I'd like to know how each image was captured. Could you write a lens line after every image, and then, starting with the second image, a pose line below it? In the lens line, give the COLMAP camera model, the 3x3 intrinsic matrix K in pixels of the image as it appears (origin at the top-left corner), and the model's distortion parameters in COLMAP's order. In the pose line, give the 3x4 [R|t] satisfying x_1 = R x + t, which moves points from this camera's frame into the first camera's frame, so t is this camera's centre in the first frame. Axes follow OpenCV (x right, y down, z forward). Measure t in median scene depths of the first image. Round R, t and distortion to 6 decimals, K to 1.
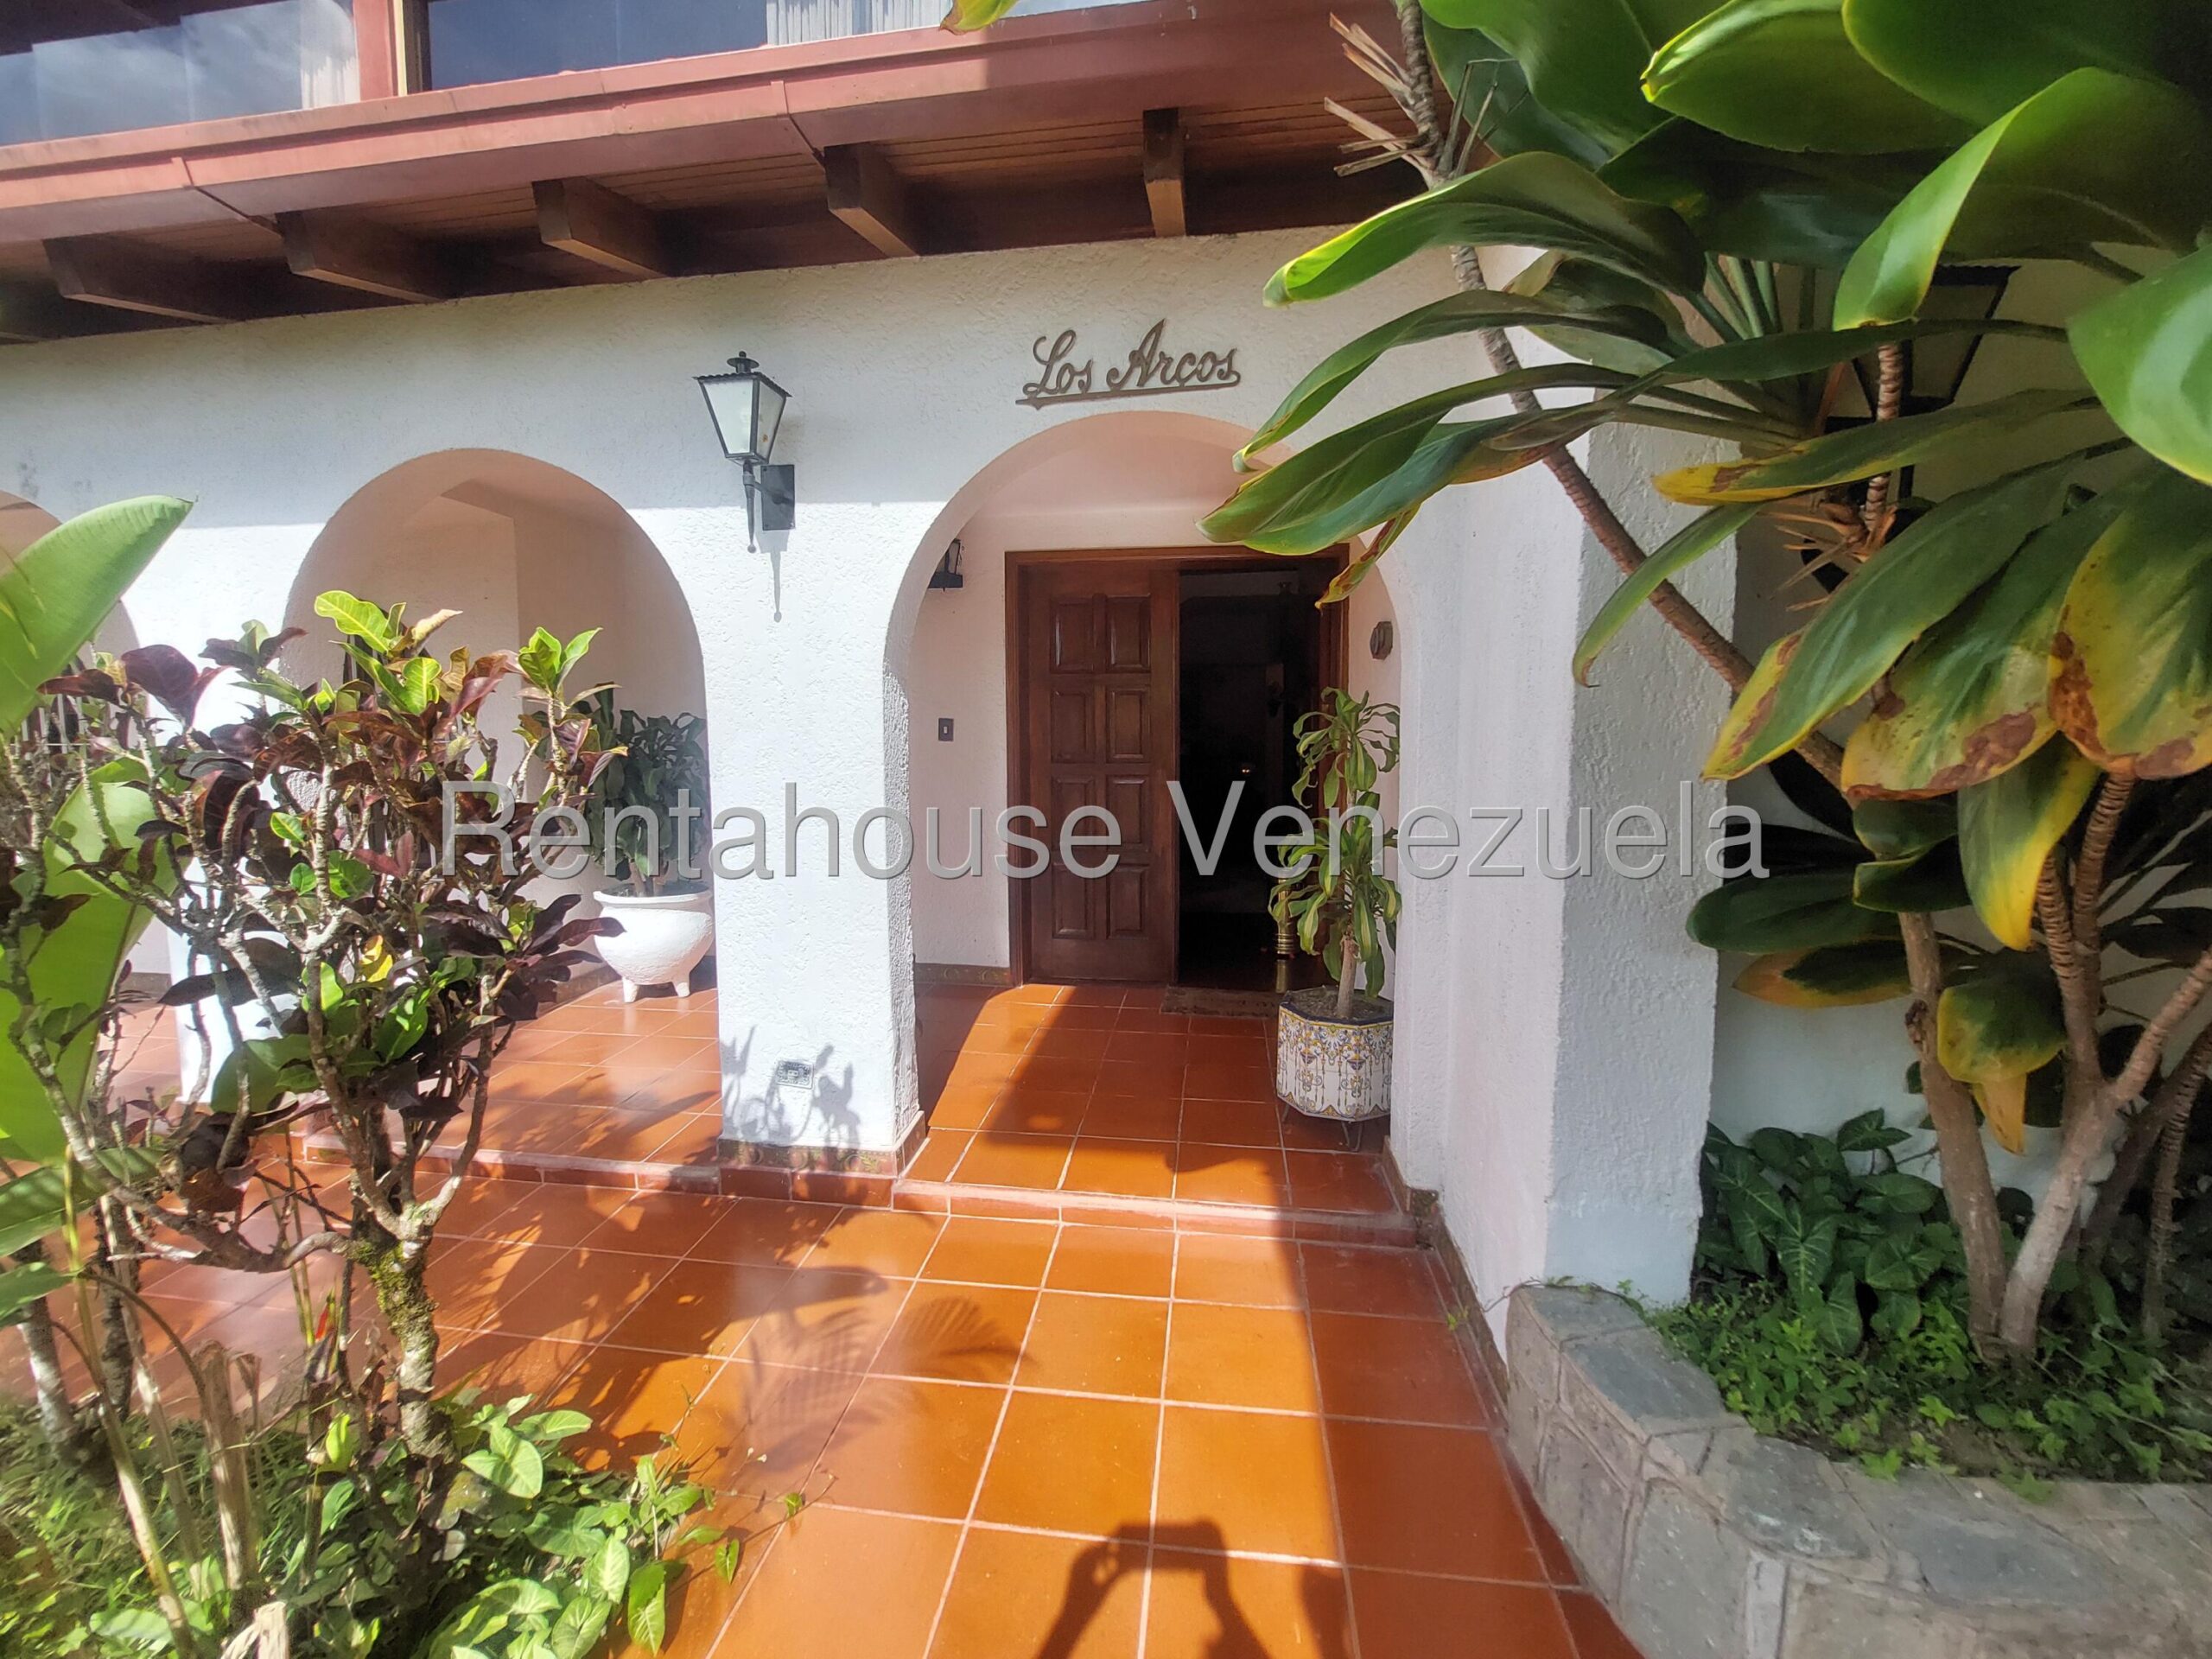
lens RADIAL K [[881.9, 0, 1102.0], [0, 881.9, 796.4], [0, 0, 1]] dist [-0.012581, -0.003297]
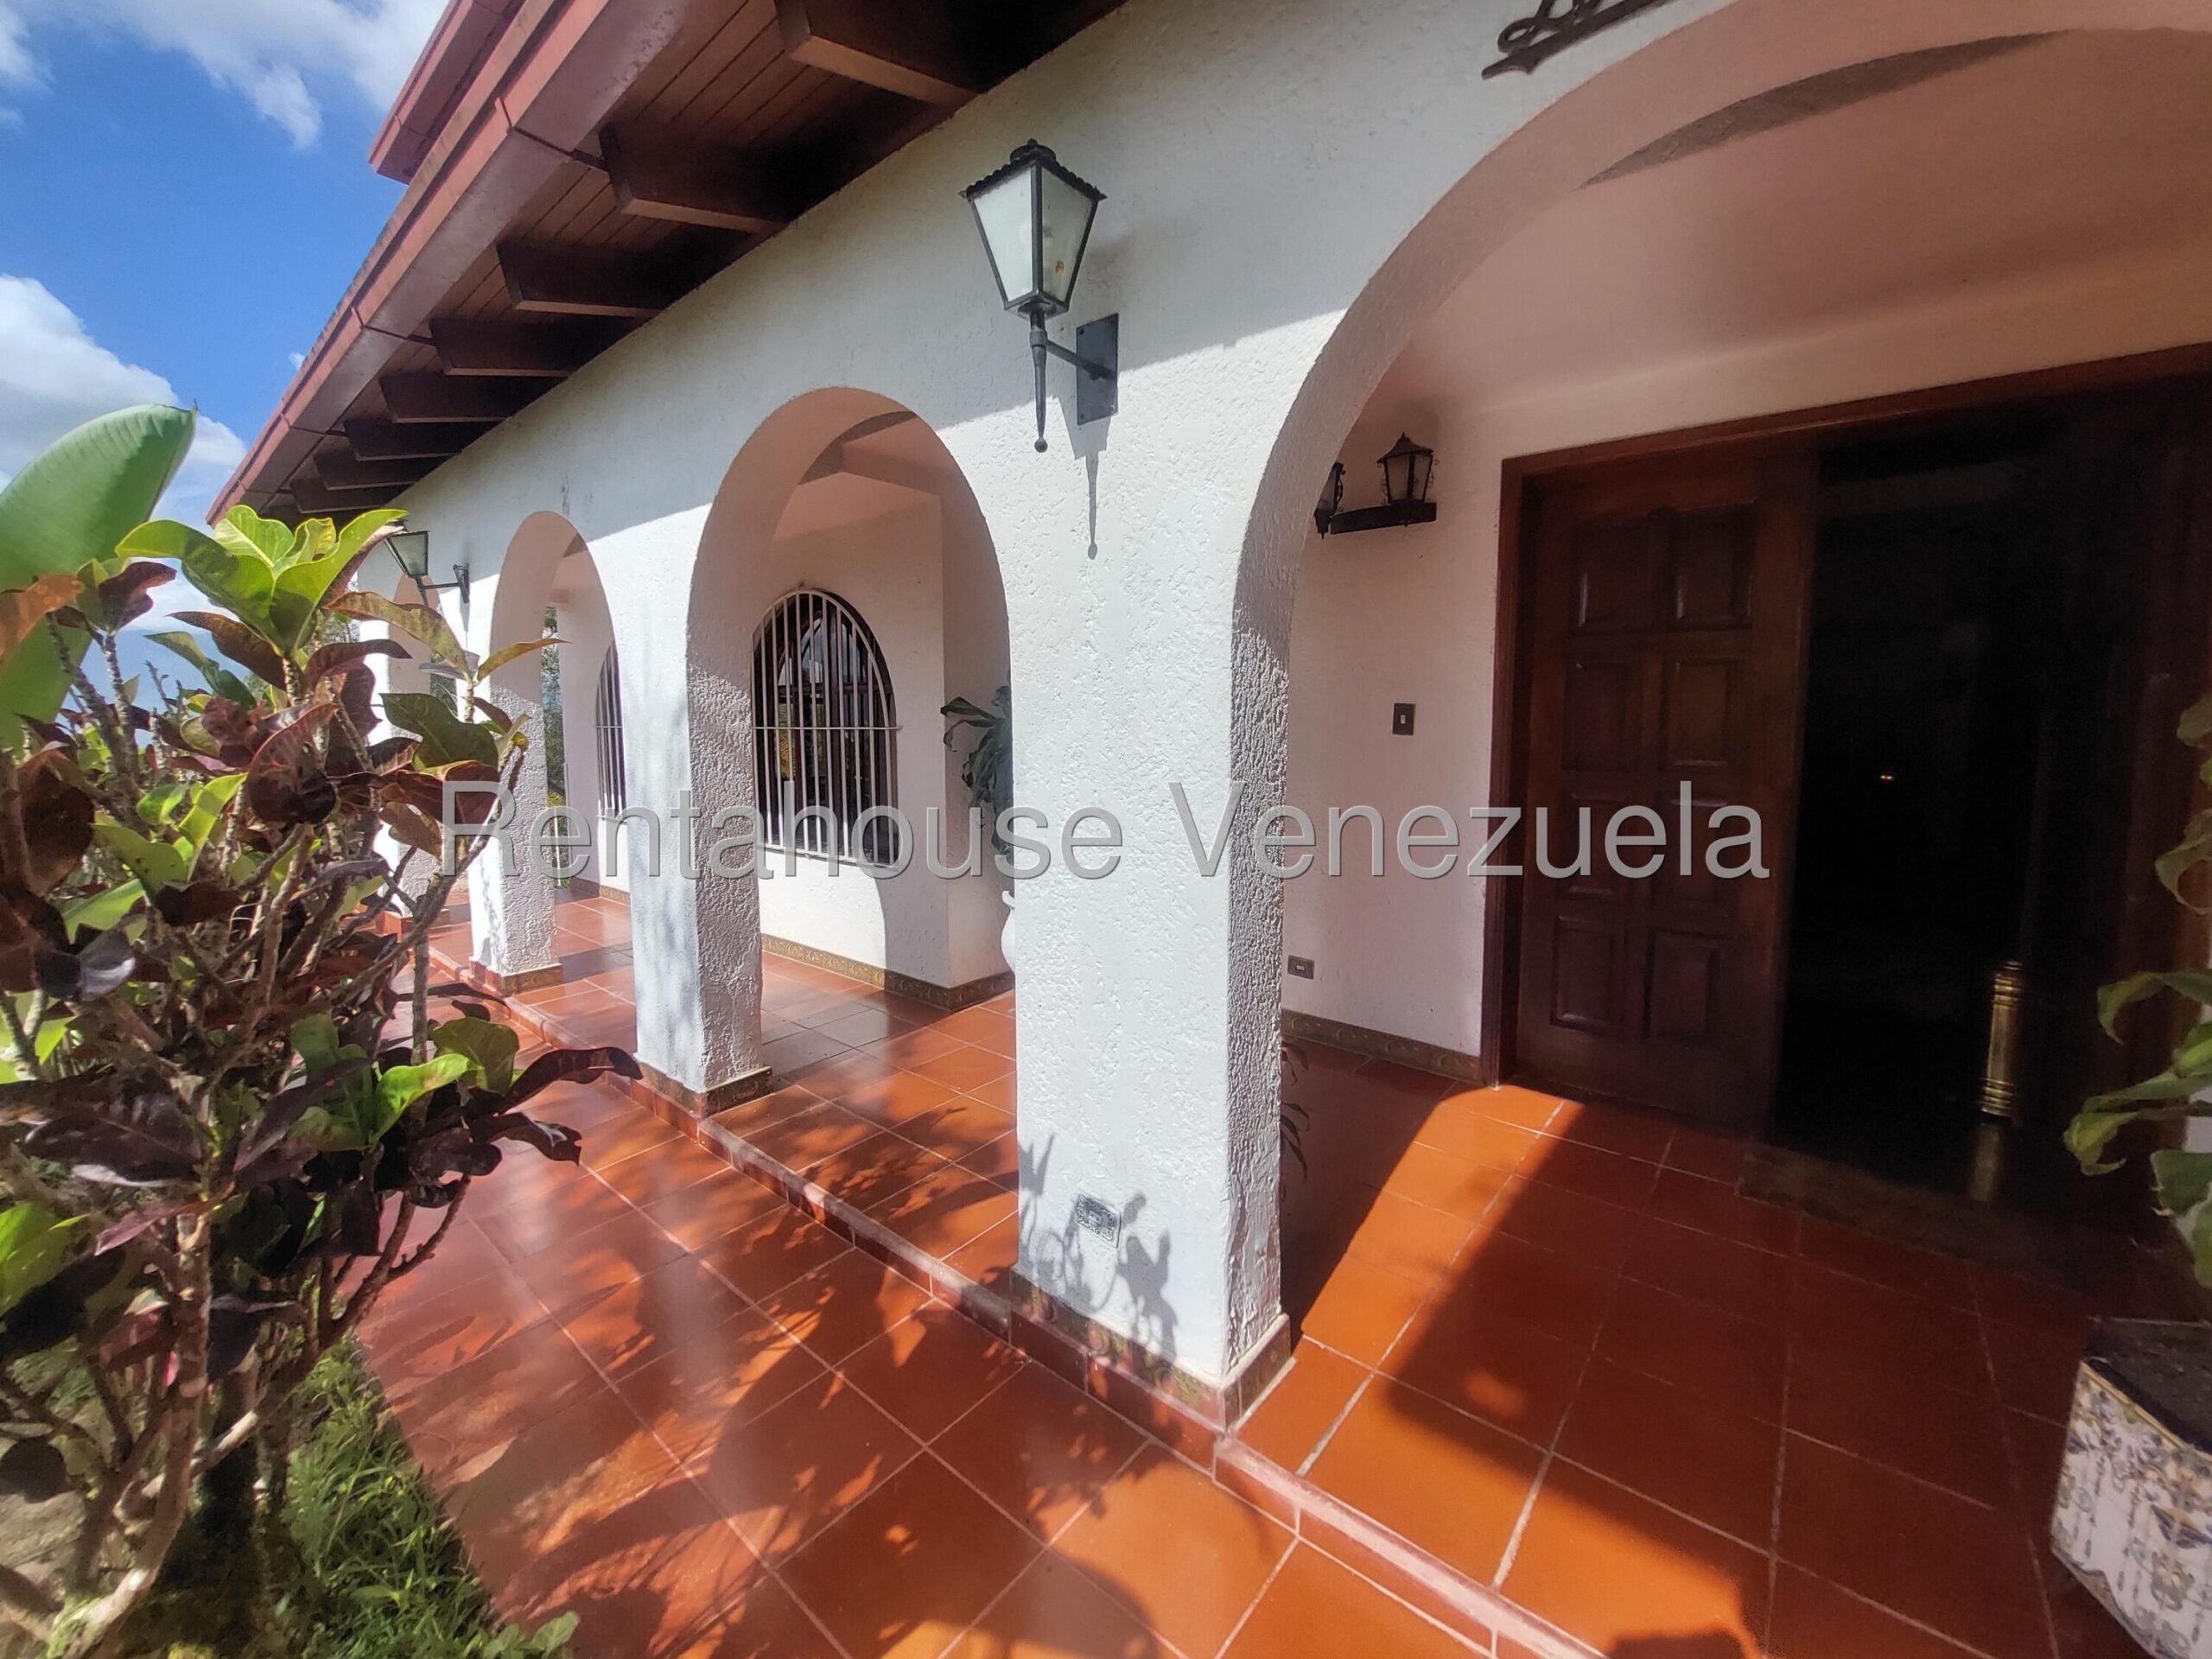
lens RADIAL K [[881.9, 0, 1102.0], [0, 881.9, 796.4], [0, 0, 1]] dist [-0.012581, -0.003297]
pose [[0.846701, 0.049800, -0.529734, 0.002243], [-0.042797, 0.998759, 0.025489, -0.032852], [0.530345, 0.001090, 0.847781, 0.415745]]
